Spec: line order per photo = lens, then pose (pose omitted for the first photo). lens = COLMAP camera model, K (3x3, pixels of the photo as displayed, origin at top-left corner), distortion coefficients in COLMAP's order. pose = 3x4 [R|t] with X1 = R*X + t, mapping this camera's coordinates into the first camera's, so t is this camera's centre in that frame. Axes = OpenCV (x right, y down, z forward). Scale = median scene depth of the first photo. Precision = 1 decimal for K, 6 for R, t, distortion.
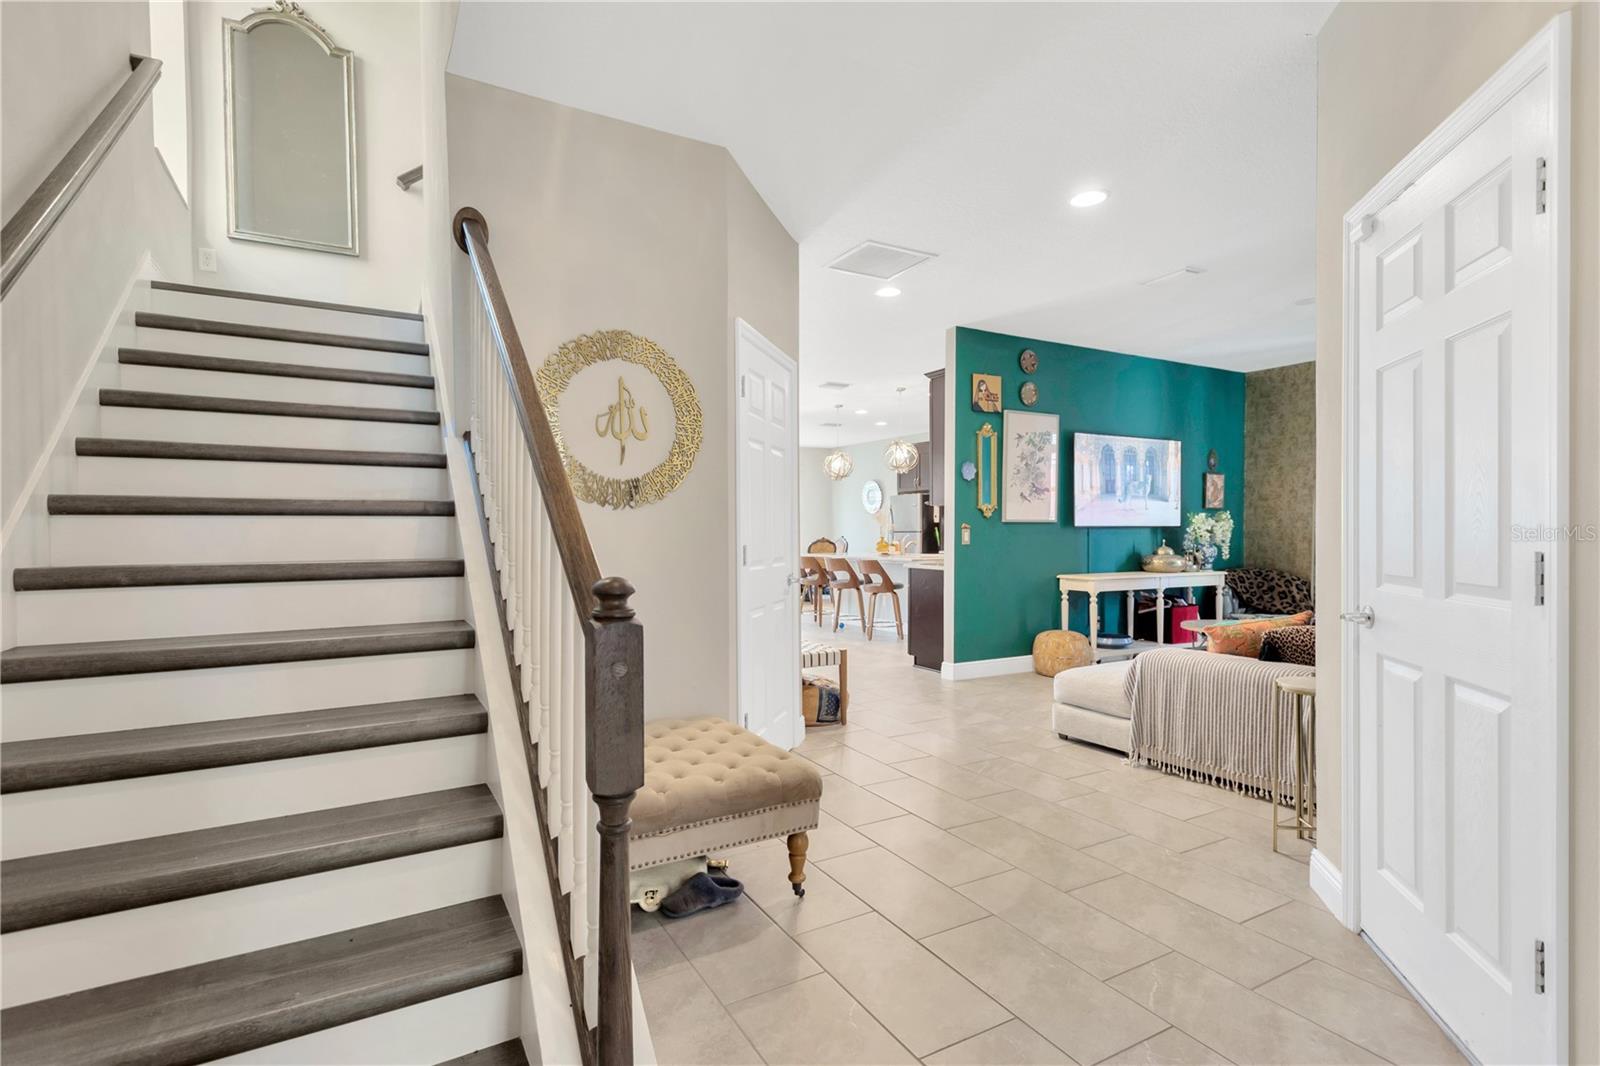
lens RADIAL K [[747.3, 0, 799.1], [0, 747.3, 534.6], [0, 0, 1]] dist [0.016468, -0.000624]
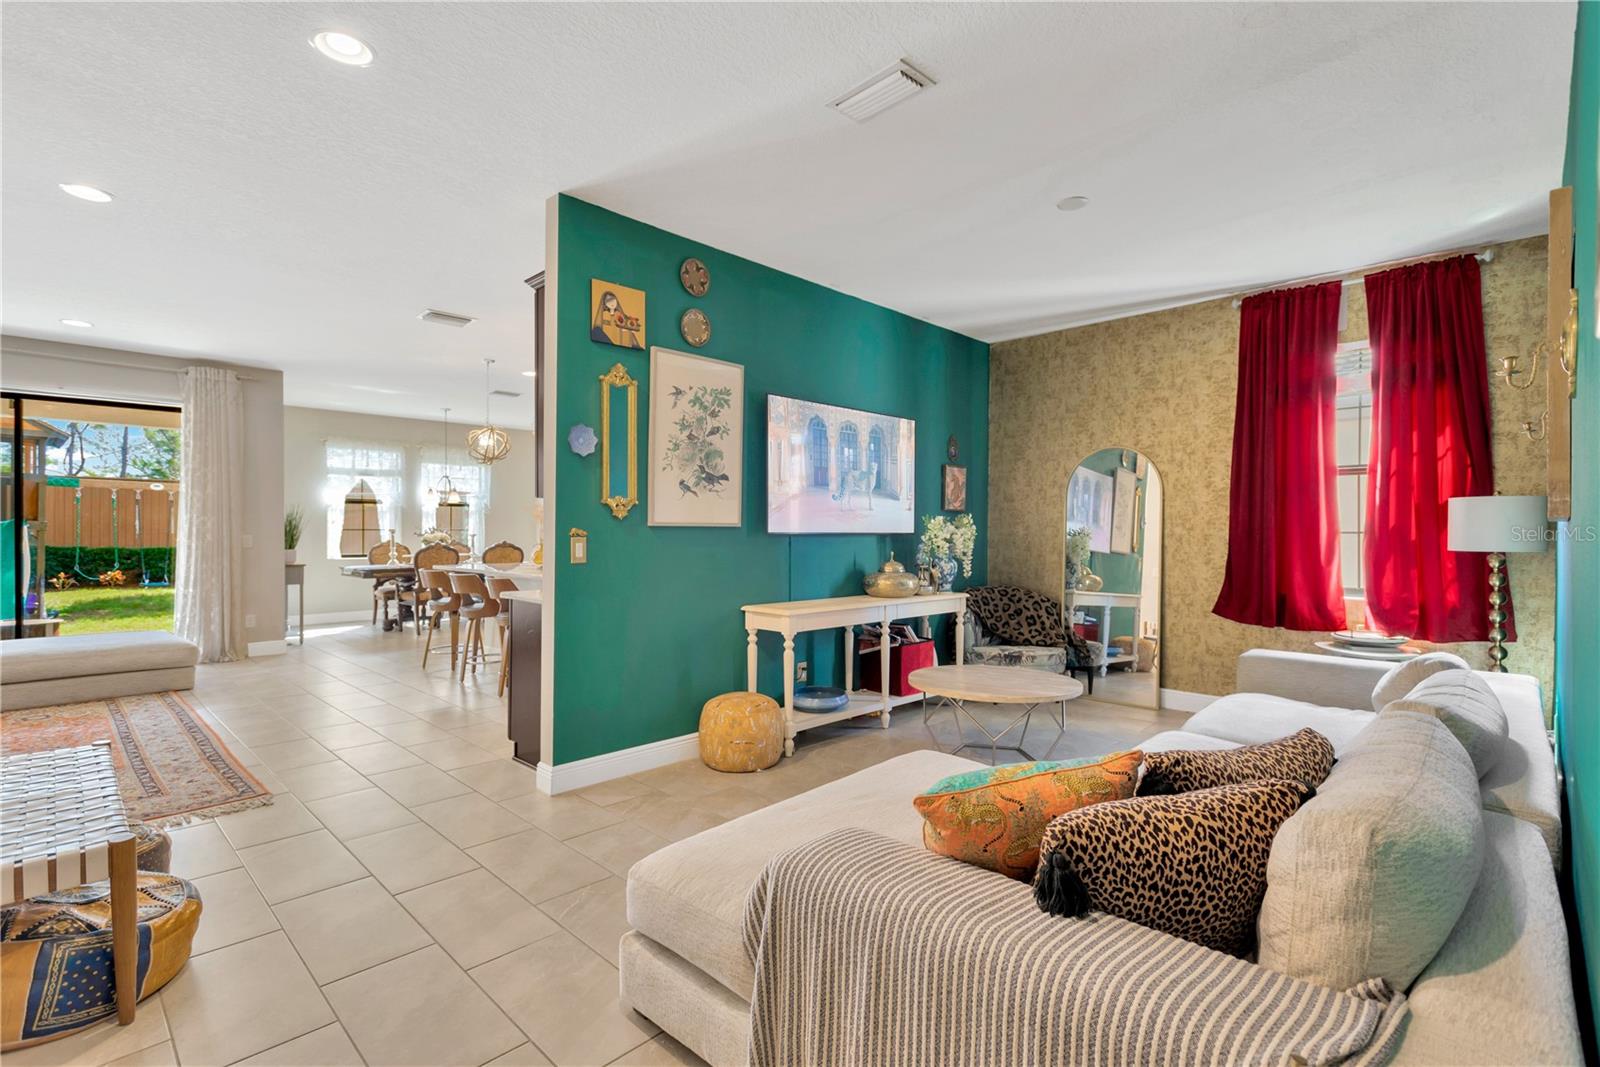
lens RADIAL K [[749.7, 0, 781.3], [0, 749.7, 526.8], [0, 0, 1]] dist [0.000634, -0.000022]
pose [[0.963593, 0.008567, 0.267235, 0.187006], [-0.005604, 0.999914, -0.011847, -0.008306], [-0.267313, 0.009918, 0.963559, 0.325384]]
